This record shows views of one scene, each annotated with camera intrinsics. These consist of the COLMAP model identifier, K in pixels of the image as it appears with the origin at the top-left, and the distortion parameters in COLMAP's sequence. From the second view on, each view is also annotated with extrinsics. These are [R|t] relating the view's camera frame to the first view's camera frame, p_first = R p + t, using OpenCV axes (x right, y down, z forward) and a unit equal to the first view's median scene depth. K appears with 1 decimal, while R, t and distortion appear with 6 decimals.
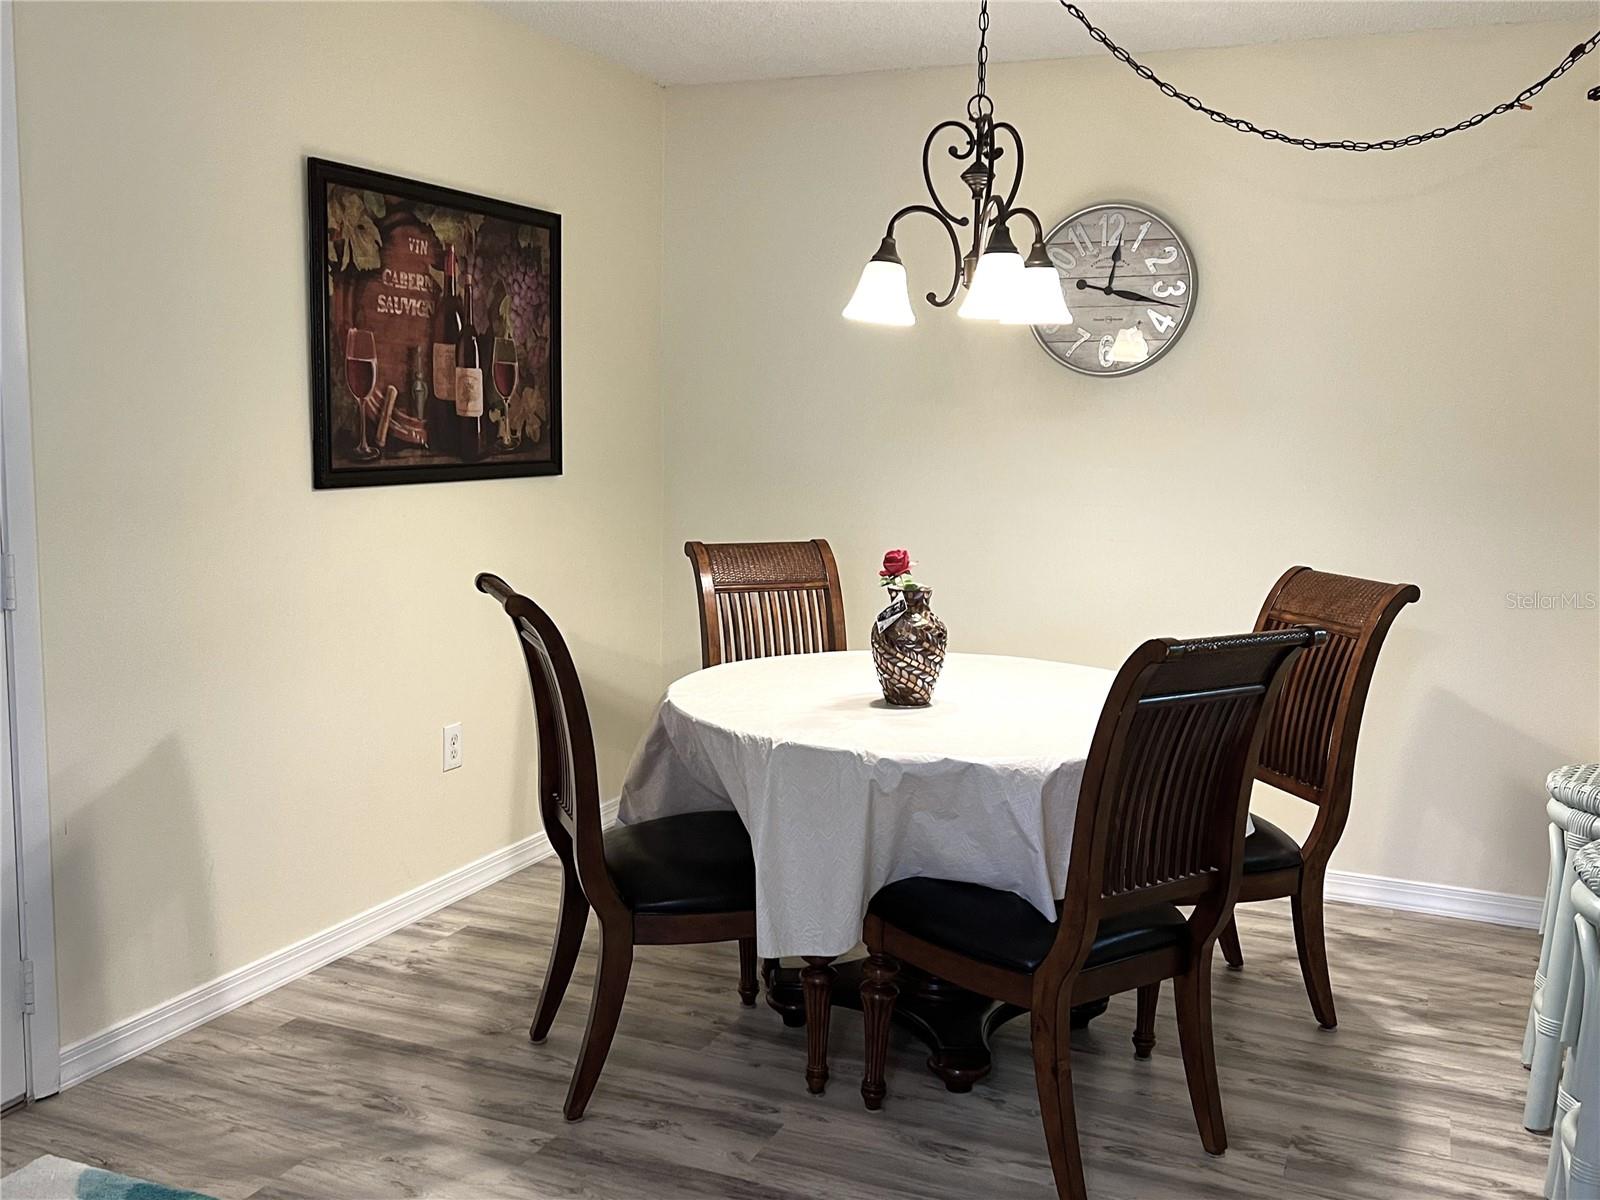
lens RADIAL K [[1456.1, 0, 800.0], [0, 1456.1, 600.0], [0, 0, 1]] dist [0.142053, -0.251140]
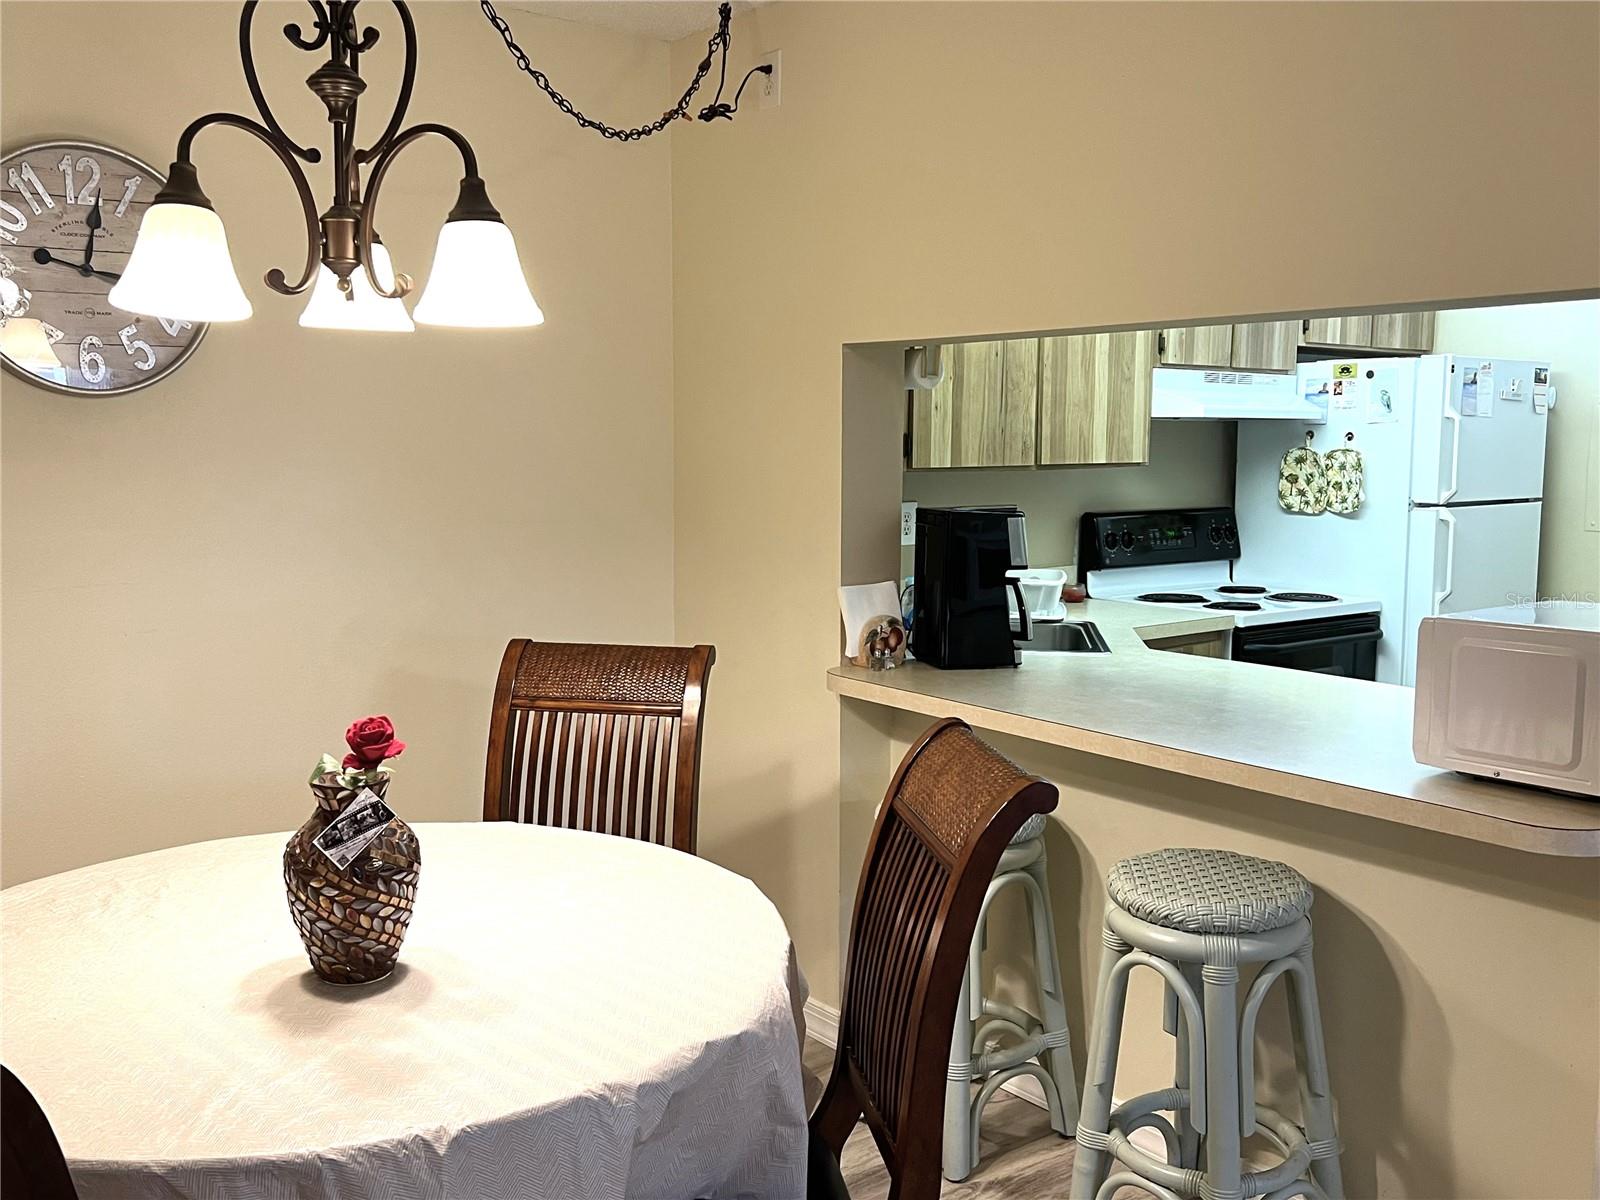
lens RADIAL K [[1456.1, 0, 800.0], [0, 1456.1, 600.0], [0, 0, 1]] dist [0.142053, -0.251140]
pose [[0.476865, -0.116166, 0.871266, -0.335425], [0.113720, 0.991051, 0.069895, -0.097073], [-0.871589, 0.065750, 0.485808, 0.540746]]
